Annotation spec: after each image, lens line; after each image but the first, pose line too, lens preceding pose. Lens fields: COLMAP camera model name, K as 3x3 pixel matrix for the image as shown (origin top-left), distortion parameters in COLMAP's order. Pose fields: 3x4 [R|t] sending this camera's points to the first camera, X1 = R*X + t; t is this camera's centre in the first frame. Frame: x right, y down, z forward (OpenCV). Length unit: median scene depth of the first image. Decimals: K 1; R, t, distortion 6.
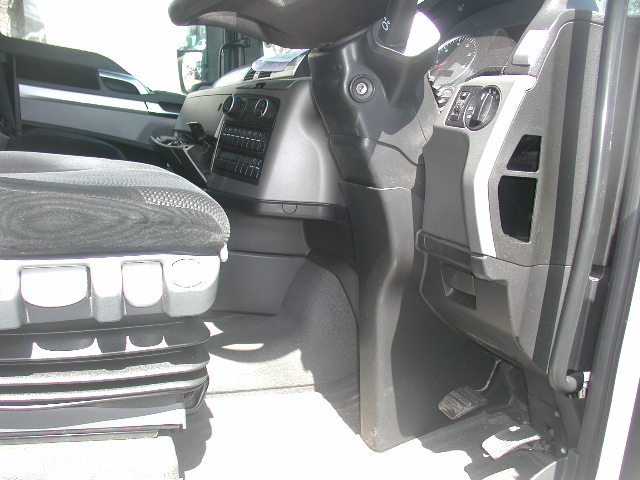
lens RADIAL K [[662.3, 0, 322.0], [0, 662.3, 301.0], [0, 0, 1]] dist [-0.094021, 0.020203]
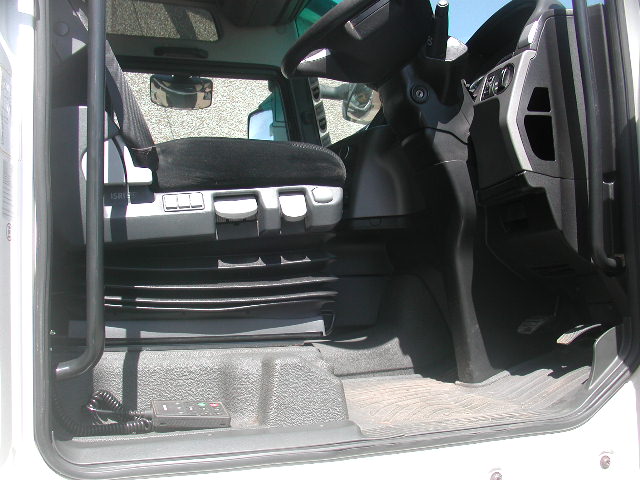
lens RADIAL K [[662.3, 0, 322.0], [0, 662.3, 301.0], [0, 0, 1]] dist [-0.094021, 0.020203]
pose [[0.987888, -0.131593, -0.082227, -0.099460], [0.106318, 0.960002, -0.259022, 0.496508], [0.113023, 0.247142, 0.962365, -0.316841]]
